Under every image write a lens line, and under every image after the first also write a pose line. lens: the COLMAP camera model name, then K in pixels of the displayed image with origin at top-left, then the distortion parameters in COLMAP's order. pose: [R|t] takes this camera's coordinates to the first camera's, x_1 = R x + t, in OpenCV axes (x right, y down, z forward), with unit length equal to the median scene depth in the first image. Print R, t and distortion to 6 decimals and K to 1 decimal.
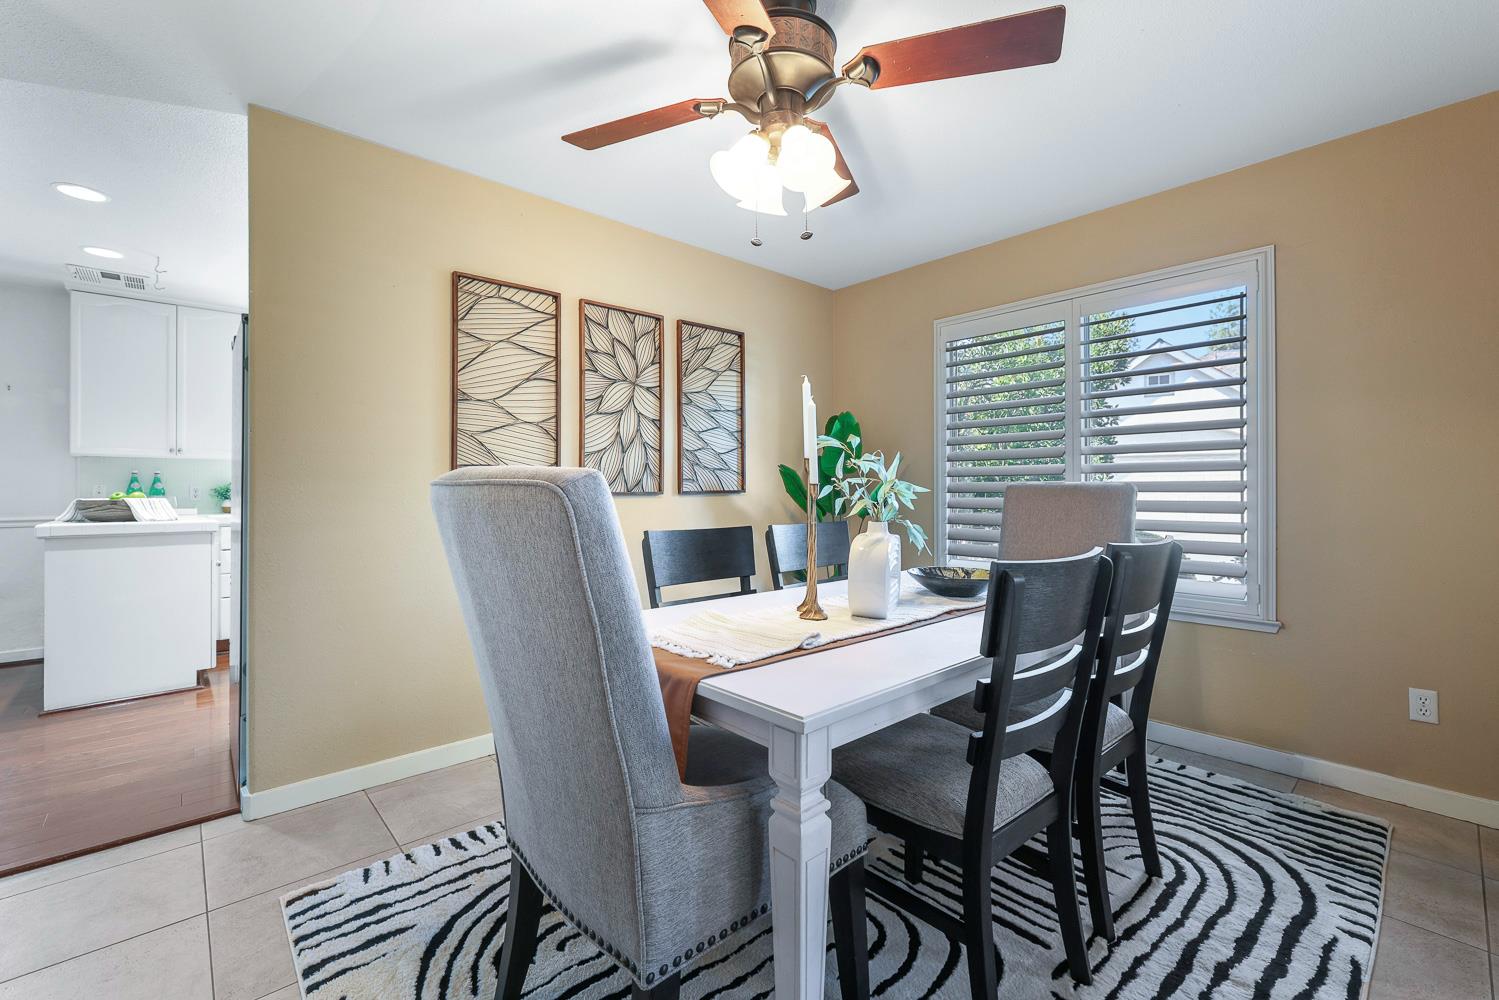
lens RADIAL K [[643.3, 0, 775.9], [0, 643.3, 484.6], [0, 0, 1]] dist [-0.003090, -0.000801]
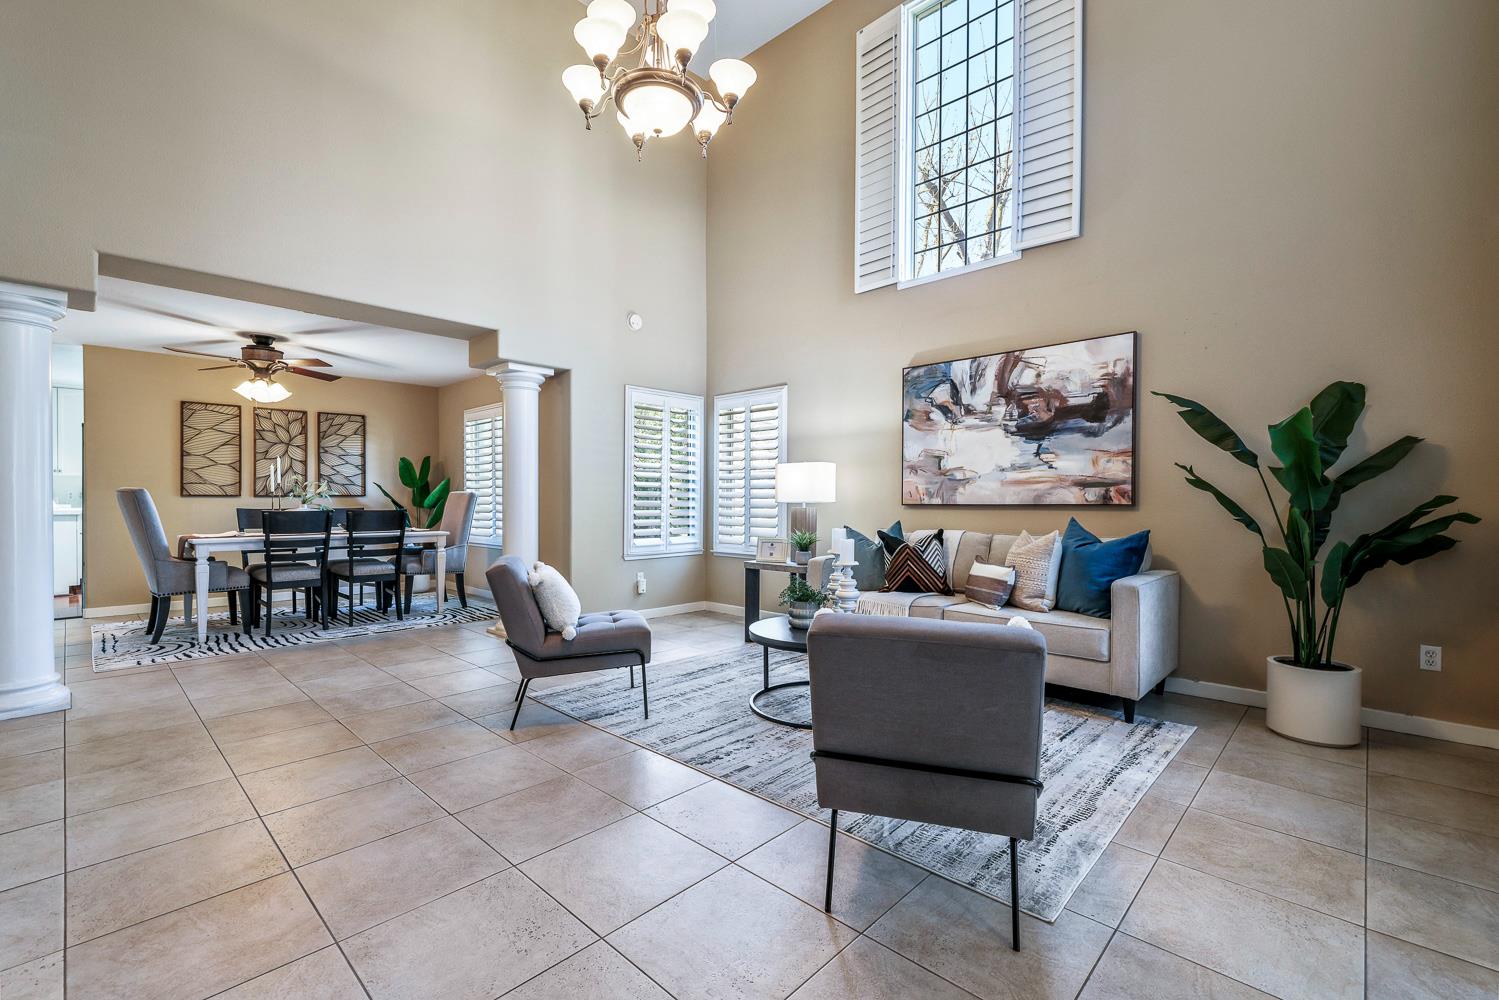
lens RADIAL K [[643.3, 0, 761.6], [0, 643.3, 504.9], [0, 0, 1]] dist [-0.003090, -0.000801]
pose [[0.997176, 0.002057, 0.075066, 1.156617], [-0.003151, 0.999890, 0.014459, 0.007696], [-0.075028, -0.014655, 0.997074, -1.209343]]
